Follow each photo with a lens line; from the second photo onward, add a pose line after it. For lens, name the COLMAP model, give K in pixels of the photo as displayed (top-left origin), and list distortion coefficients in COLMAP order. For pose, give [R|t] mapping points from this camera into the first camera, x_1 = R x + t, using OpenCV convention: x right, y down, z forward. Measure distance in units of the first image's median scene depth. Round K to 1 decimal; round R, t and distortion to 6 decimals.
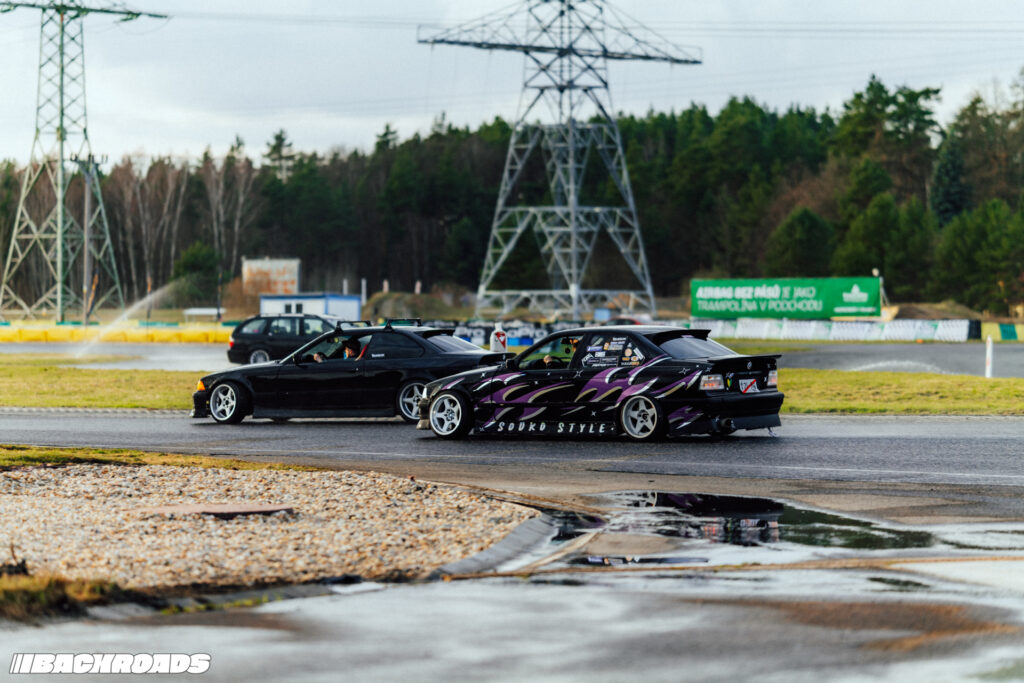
lens RADIAL K [[3906.3, 0, 511.5], [0, 3906.3, 341.3], [0, 0, 1]] dist [-0.149100, 0.000000]
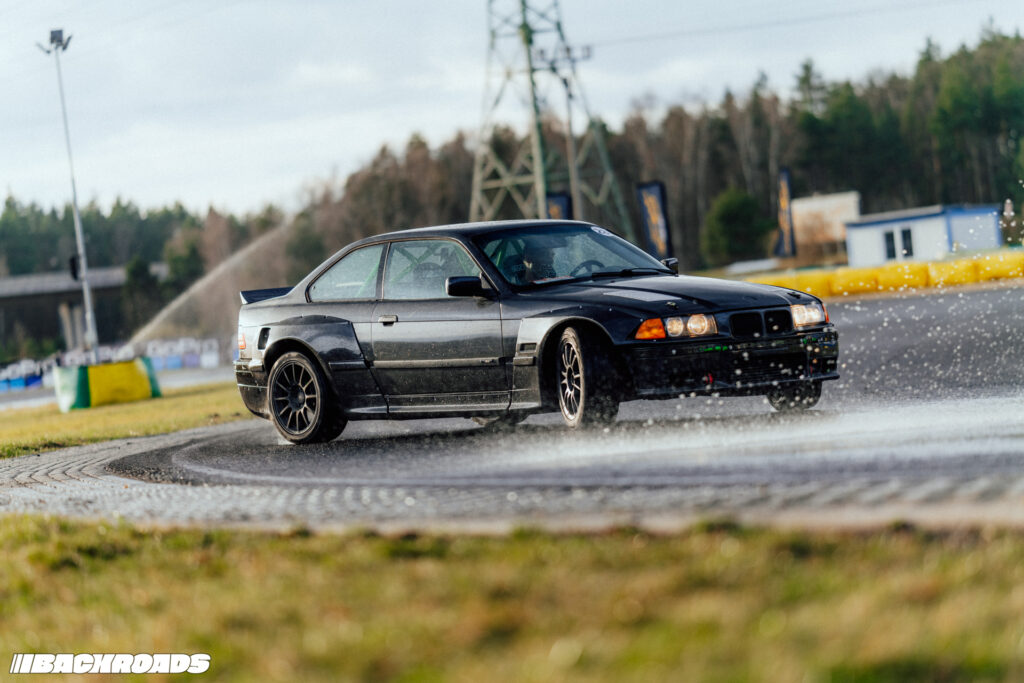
lens RADIAL K [[3906.3, 0, 511.7], [0, 3906.3, 341.1], [0, 0, 1]] dist [-0.149100, 0.000000]
pose [[0.984549, -0.108226, -0.137664, -0.011504], [0.109540, 0.993980, 0.001986, 0.000162], [0.136620, -0.017035, 0.990477, 0.128269]]
